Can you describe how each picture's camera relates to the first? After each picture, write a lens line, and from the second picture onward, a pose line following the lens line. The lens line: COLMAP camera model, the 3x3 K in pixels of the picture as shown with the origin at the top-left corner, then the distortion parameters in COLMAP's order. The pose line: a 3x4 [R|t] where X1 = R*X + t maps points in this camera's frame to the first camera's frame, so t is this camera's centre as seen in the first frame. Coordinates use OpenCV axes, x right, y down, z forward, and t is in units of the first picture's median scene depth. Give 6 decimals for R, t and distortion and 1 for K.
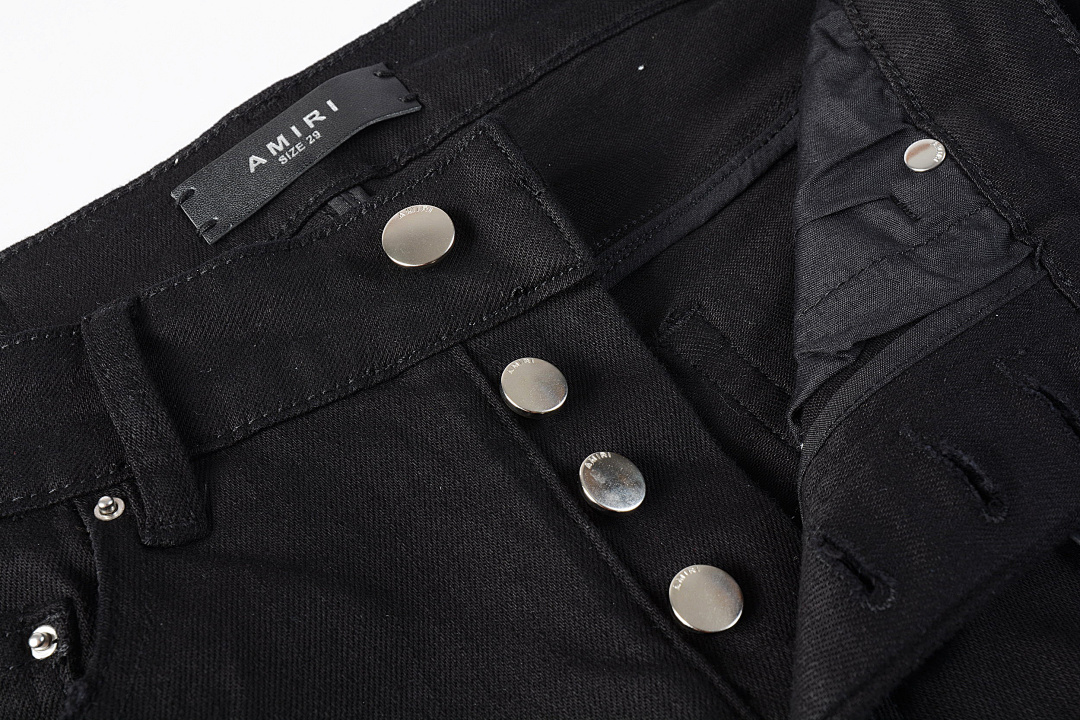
lens RADIAL K [[1297.8, 0, 540.0], [0, 1297.8, 360.0], [0, 0, 1]] dist [-0.004627, -0.008112]
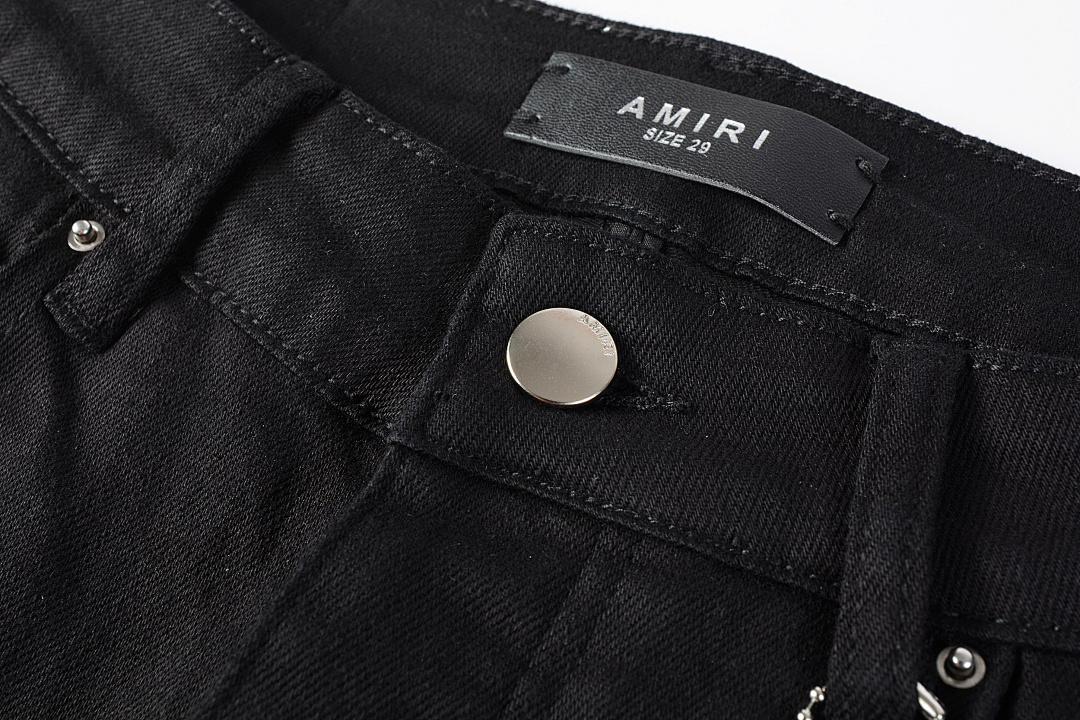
lens RADIAL K [[1297.8, 0, 540.0], [0, 1297.8, 360.0], [0, 0, 1]] dist [-0.004627, -0.008112]
pose [[0.444939, 0.812213, -0.377278, 0.133189], [-0.752028, 0.567611, 0.335069, -0.270436], [0.486295, 0.134639, 0.863360, 0.386506]]
